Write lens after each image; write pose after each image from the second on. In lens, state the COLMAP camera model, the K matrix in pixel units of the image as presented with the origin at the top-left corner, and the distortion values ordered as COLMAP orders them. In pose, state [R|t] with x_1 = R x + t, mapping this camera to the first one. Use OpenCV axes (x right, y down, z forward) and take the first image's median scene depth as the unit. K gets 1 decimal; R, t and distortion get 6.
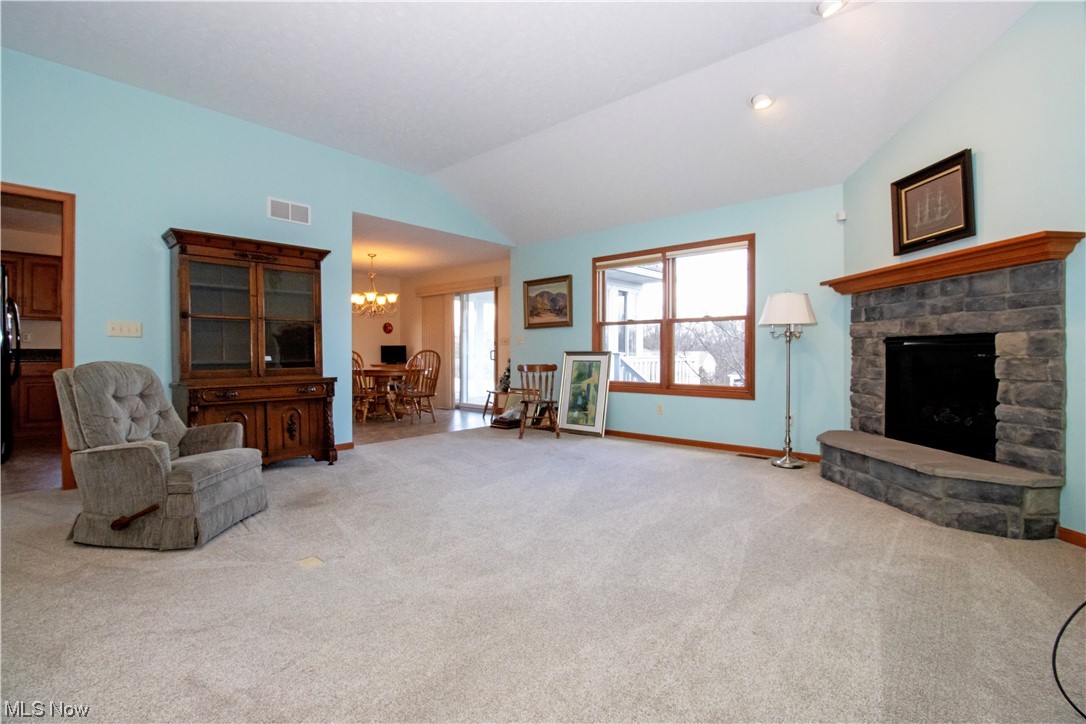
lens RADIAL K [[514.4, 0, 541.4], [0, 514.4, 358.0], [0, 0, 1]] dist [0.001412, 0.000196]
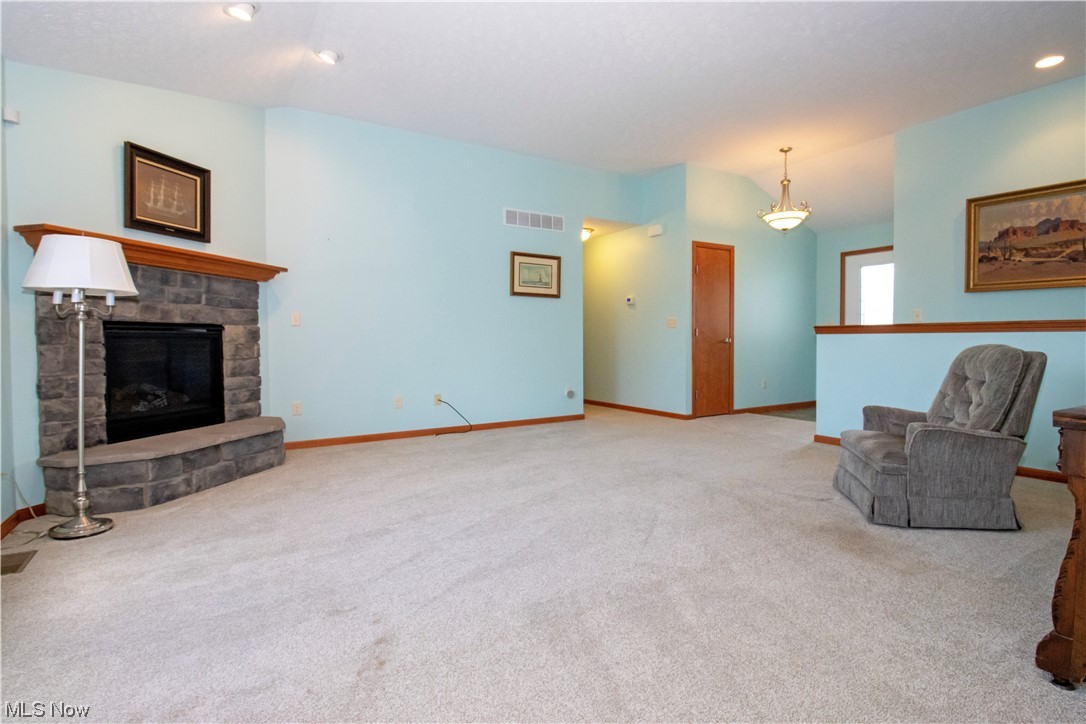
lens RADIAL K [[529.7, 0, 543.6], [0, 529.7, 351.4], [0, 0, 1]] dist [0.001035, -0.001584]
pose [[-0.957275, -0.005167, 0.289134, -0.265780], [0.004137, 0.999493, 0.031559, -0.017727], [-0.289150, 0.031407, -0.956768, 1.861443]]
